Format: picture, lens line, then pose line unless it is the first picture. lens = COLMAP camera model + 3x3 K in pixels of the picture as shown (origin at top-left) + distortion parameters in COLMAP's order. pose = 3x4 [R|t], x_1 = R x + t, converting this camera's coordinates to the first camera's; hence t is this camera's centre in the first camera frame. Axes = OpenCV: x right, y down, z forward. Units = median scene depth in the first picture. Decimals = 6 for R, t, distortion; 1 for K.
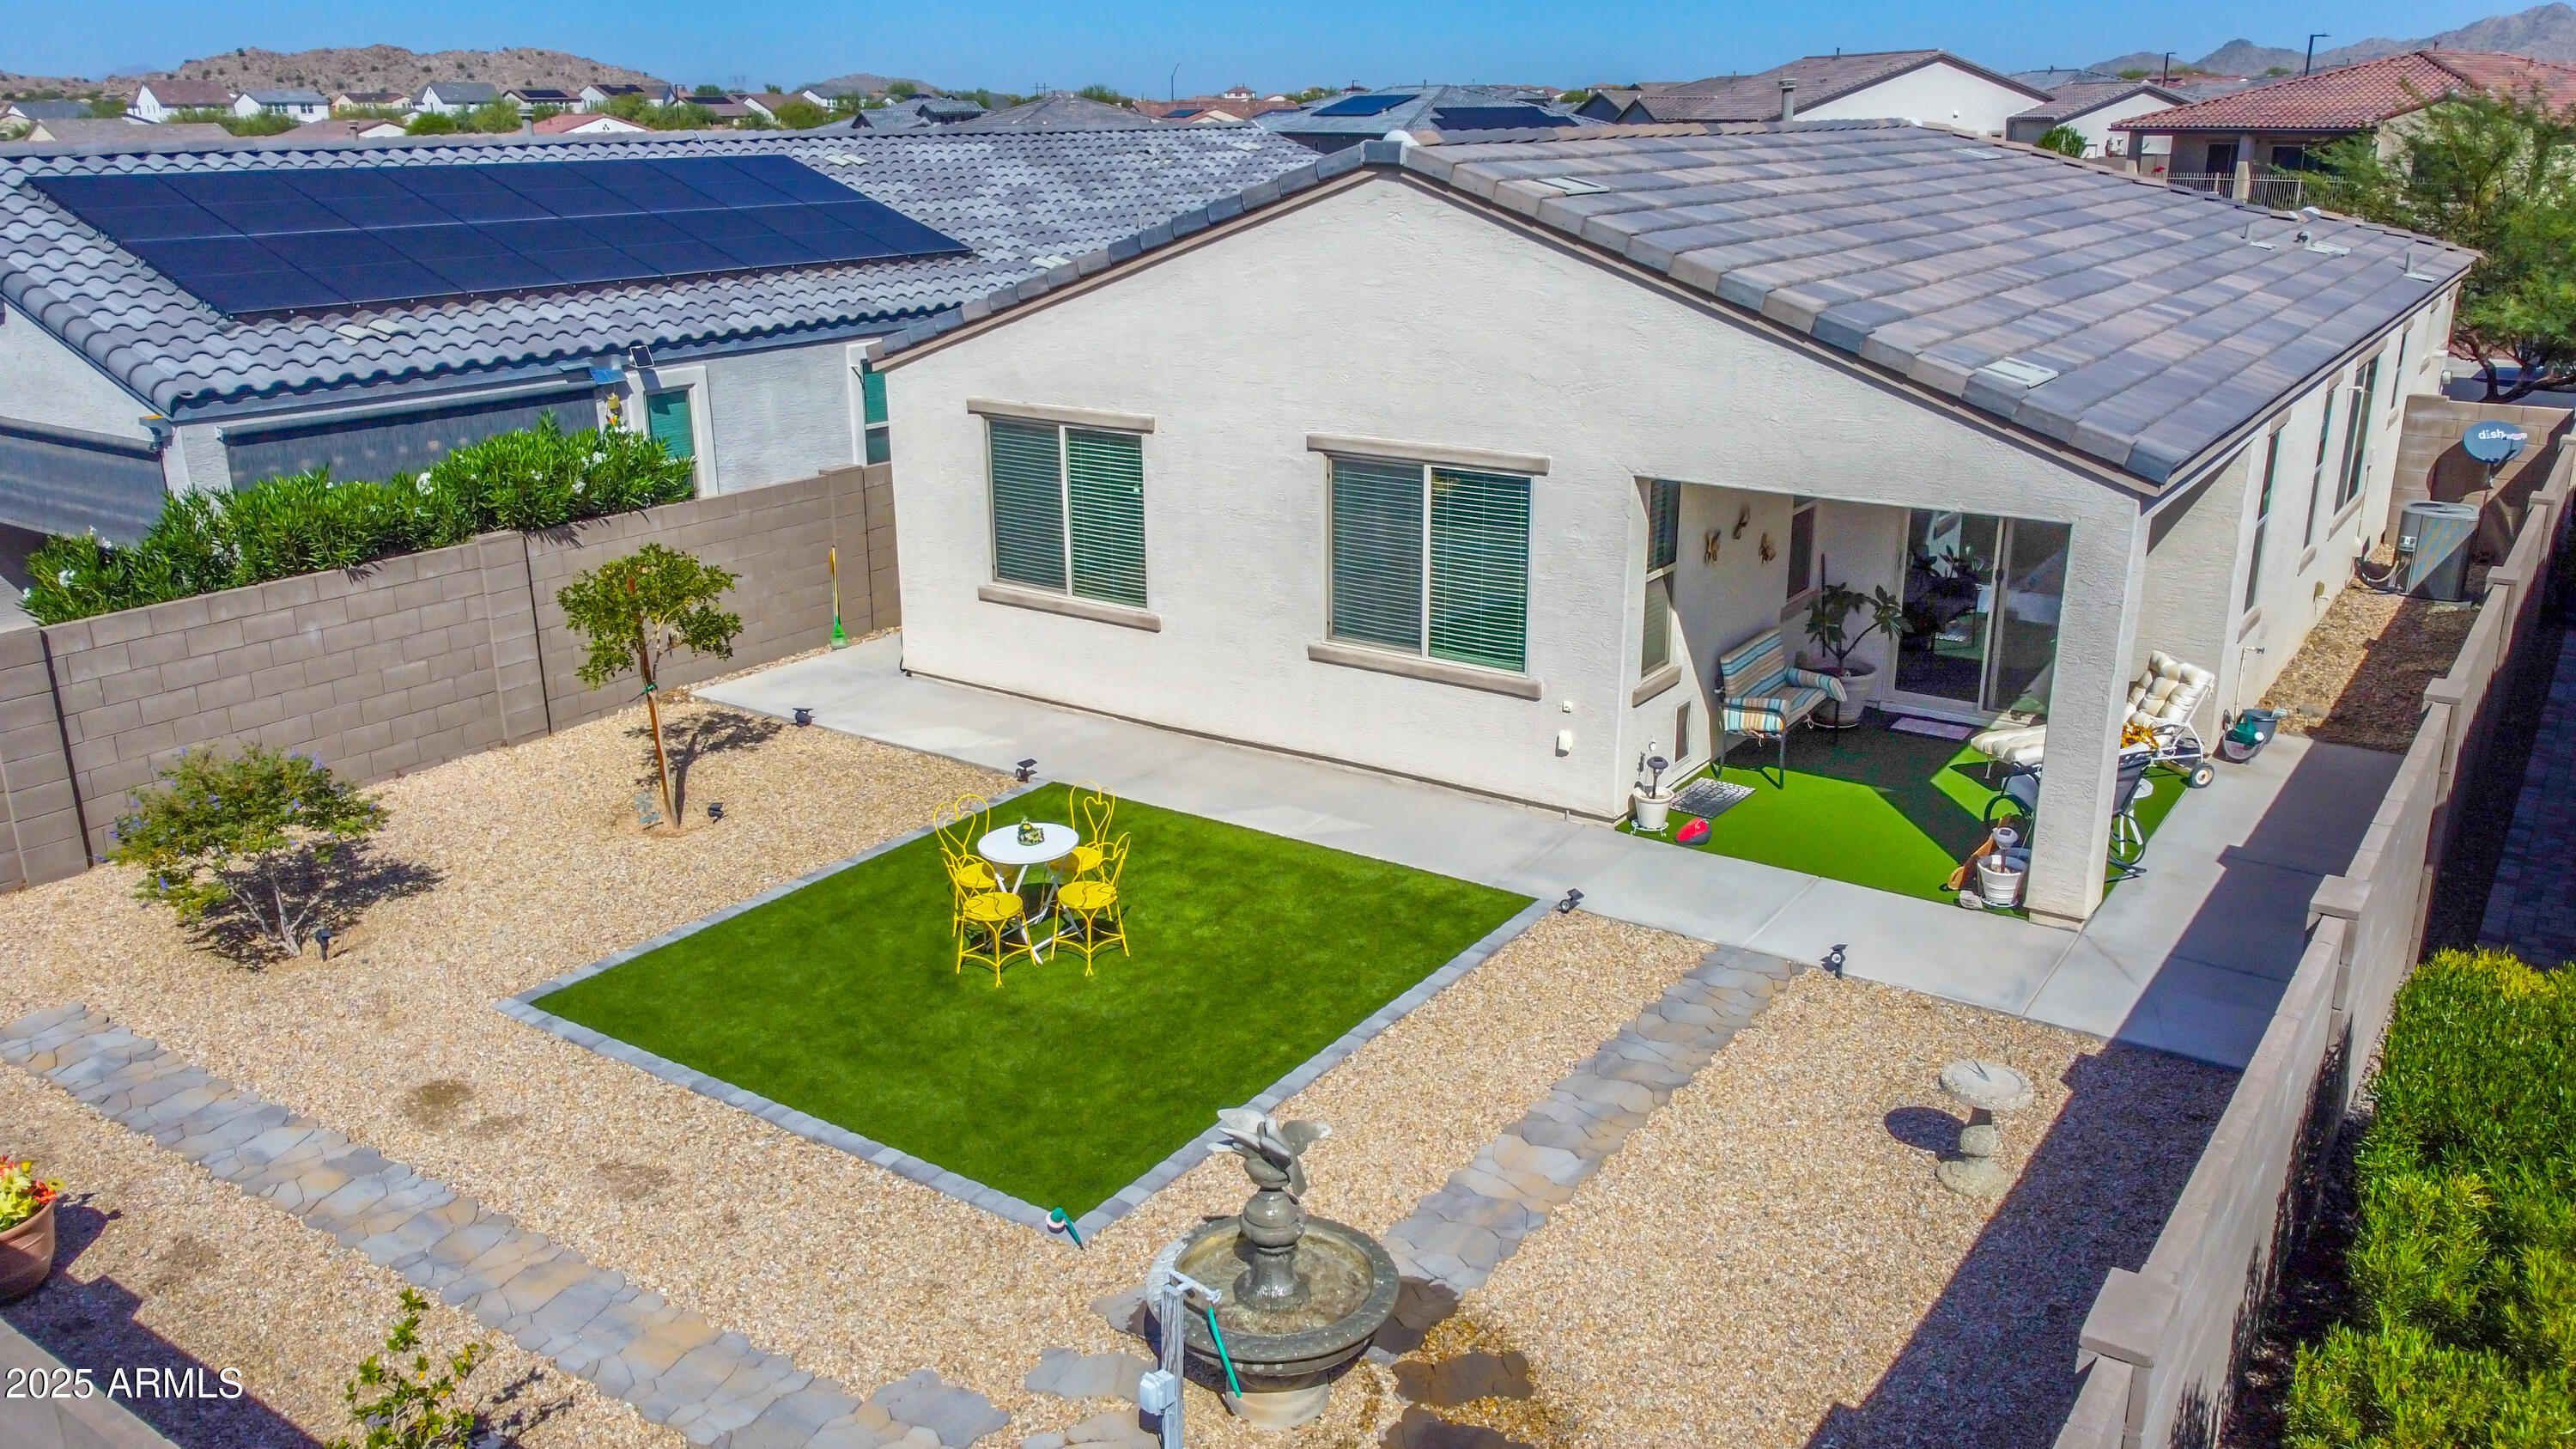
lens RADIAL K [[1960.2, 0, 1283.1], [0, 1960.2, 725.1], [0, 0, 1]] dist [0.002127, -0.009569]
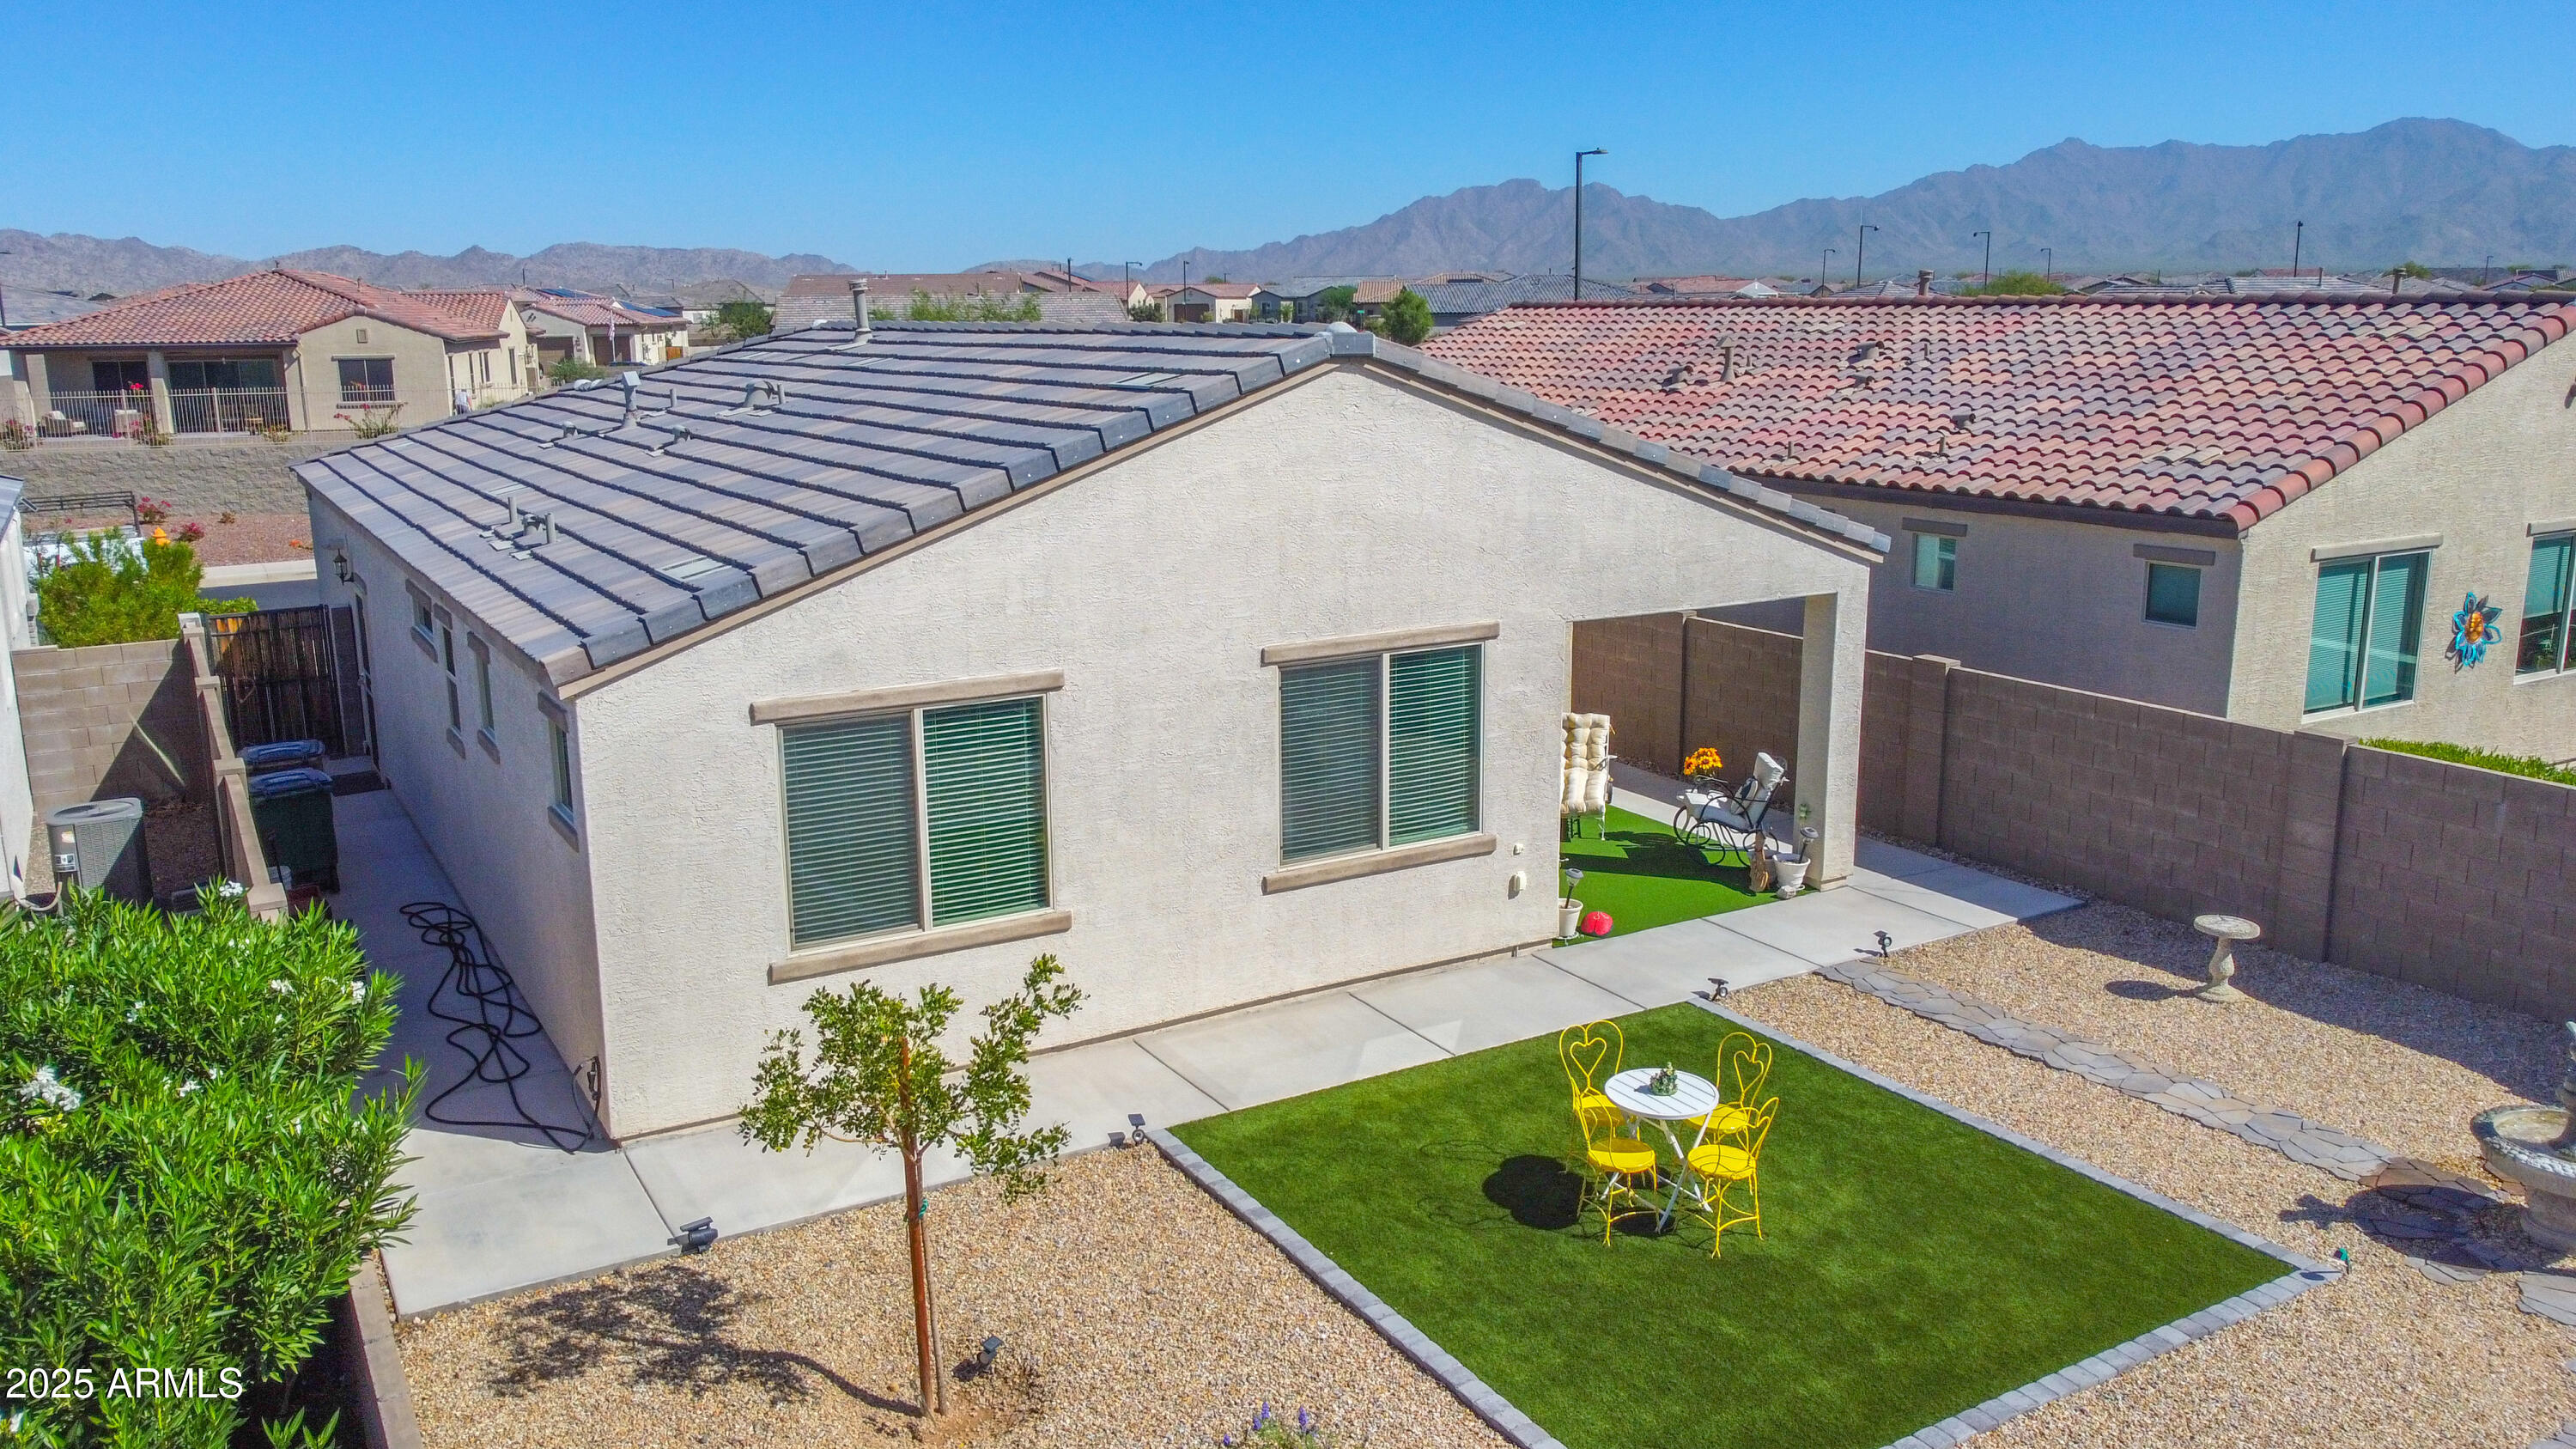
lens RADIAL K [[1960.2, 0, 1285.6], [0, 1960.2, 715.1], [0, 0, 1]] dist [0.002127, -0.009569]
pose [[0.411594, -0.183424, 0.892718, -0.775809], [0.280585, 0.957463, 0.067361, -0.171308], [-0.867100, 0.222758, 0.445552, 0.571021]]
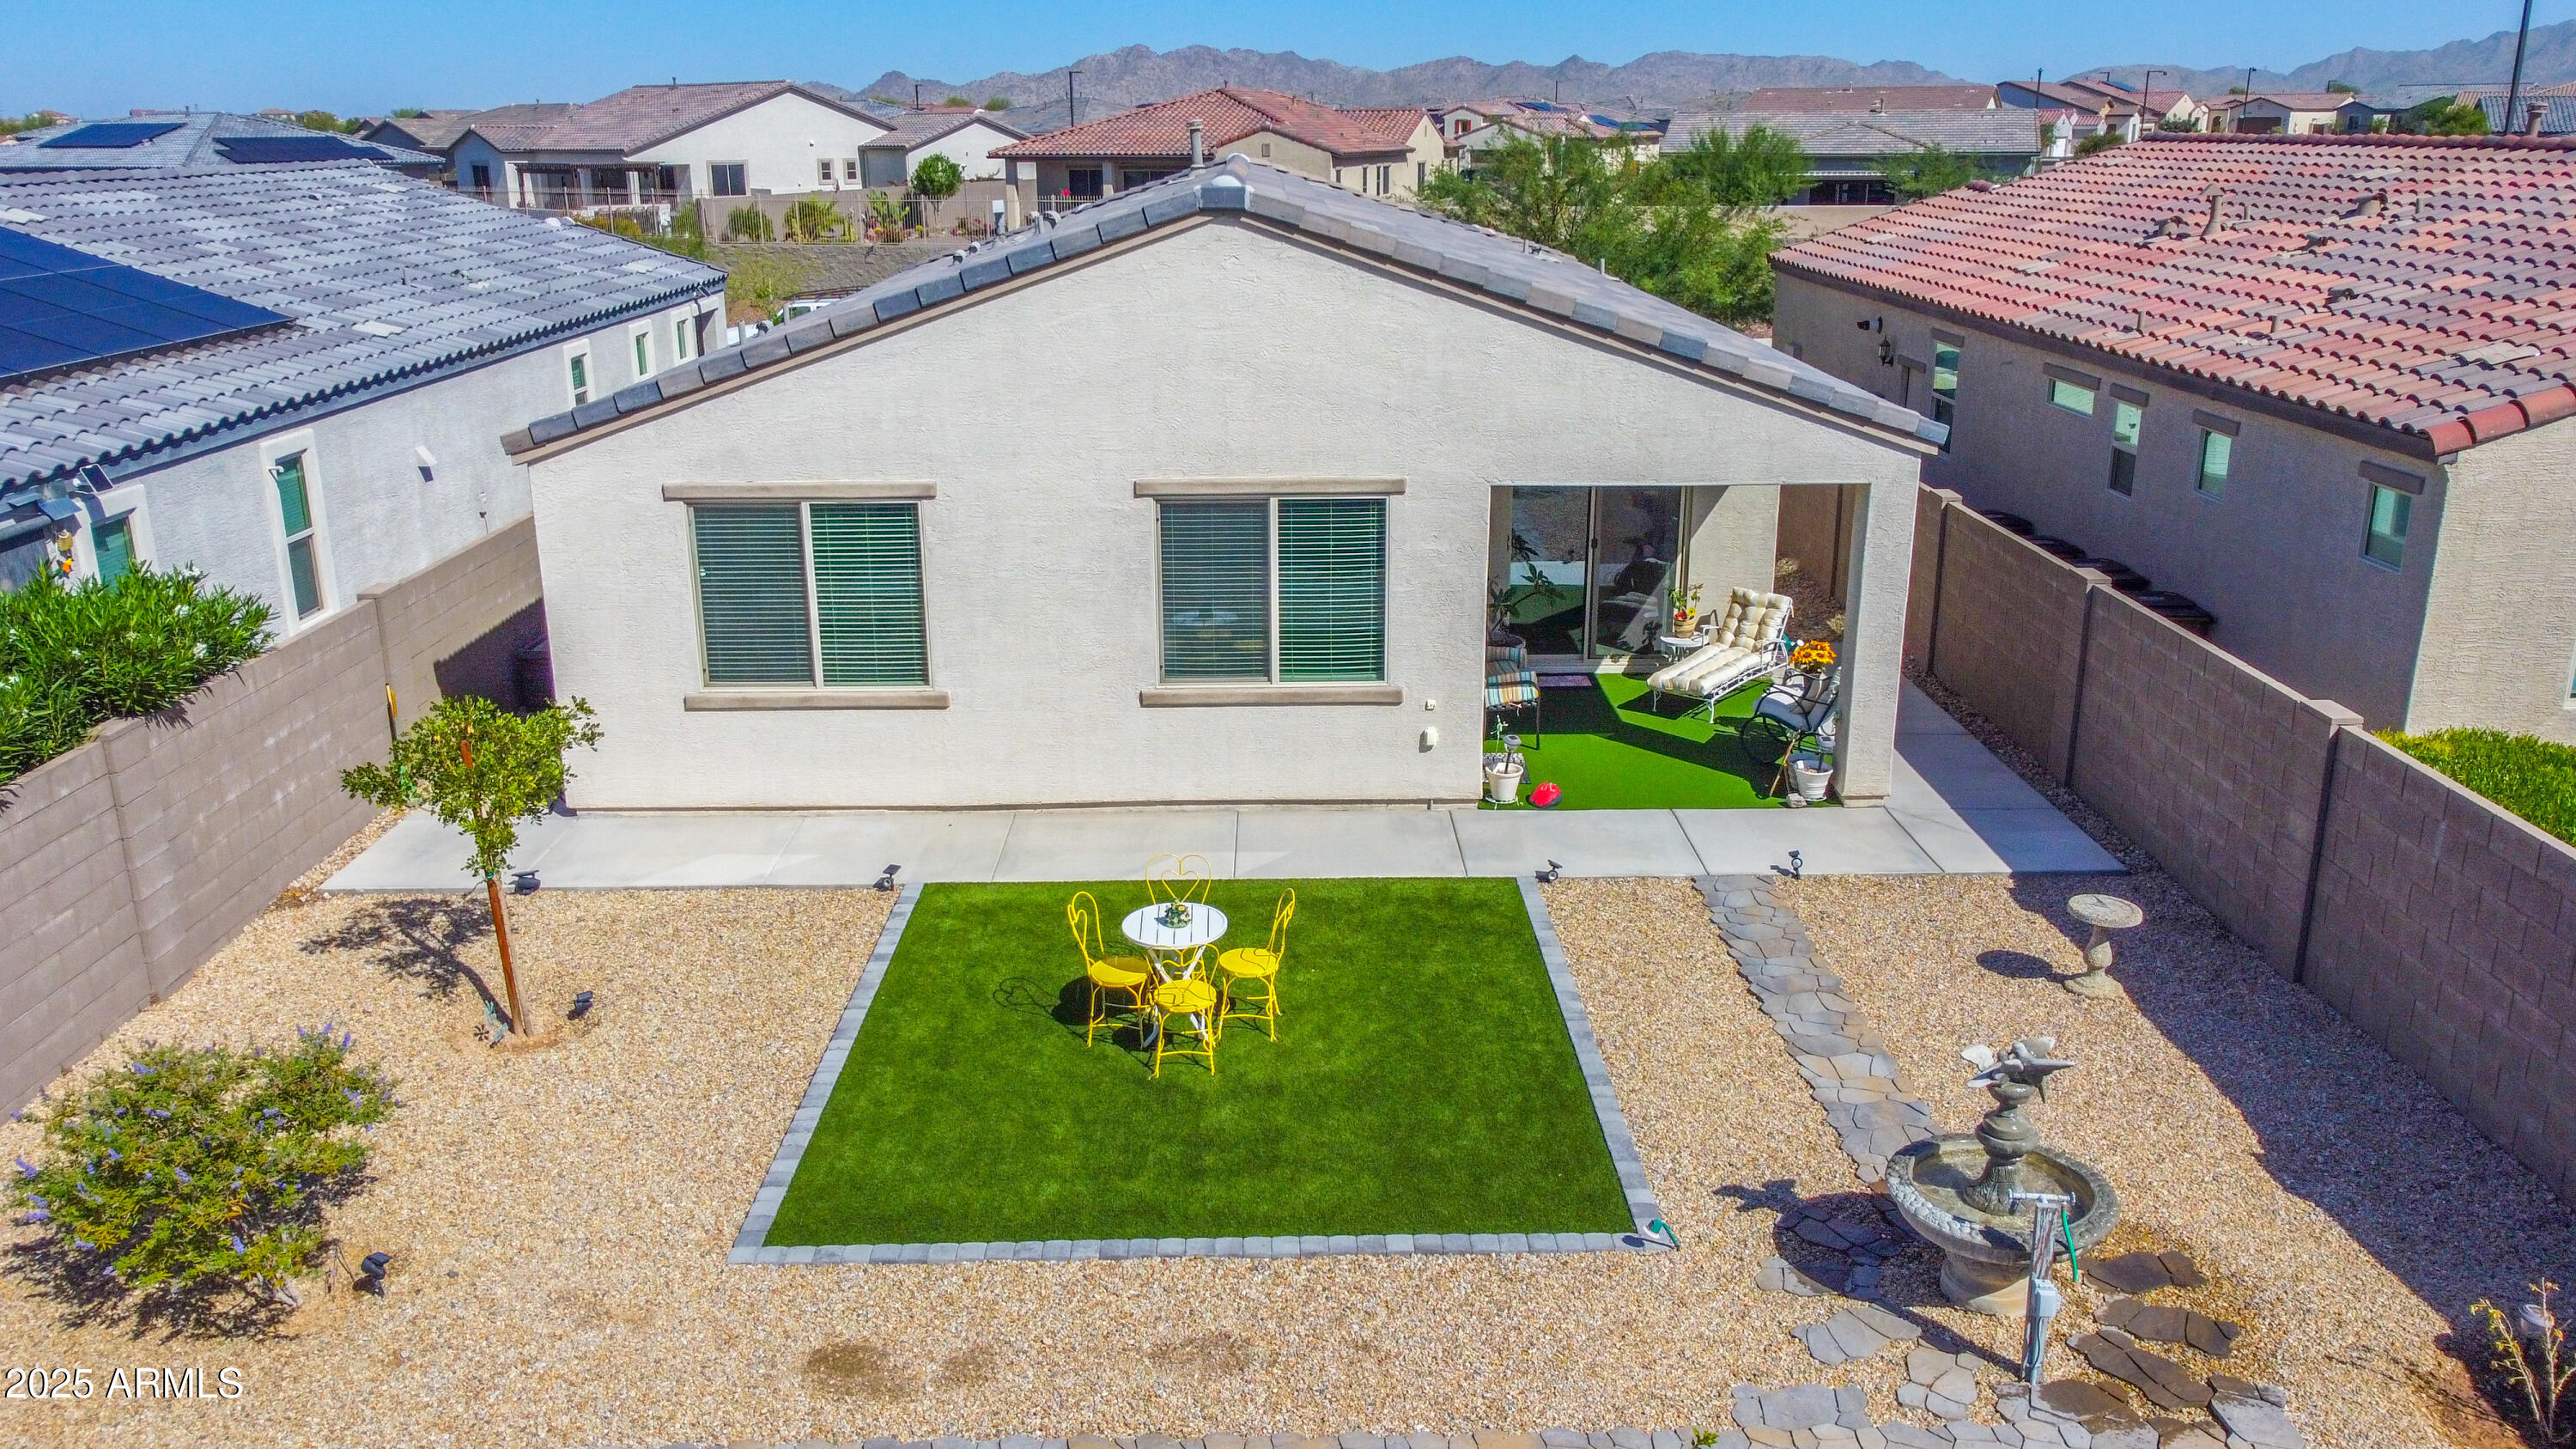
lens RADIAL K [[1960.2, 0, 1284.6], [0, 1960.2, 723.3], [0, 0, 1]] dist [0.002127, -0.009569]
pose [[0.812880, -0.168596, 0.557496, -0.482823], [0.175909, 0.983554, 0.040953, -0.053310], [-0.555232, 0.064778, 0.829169, 0.138067]]
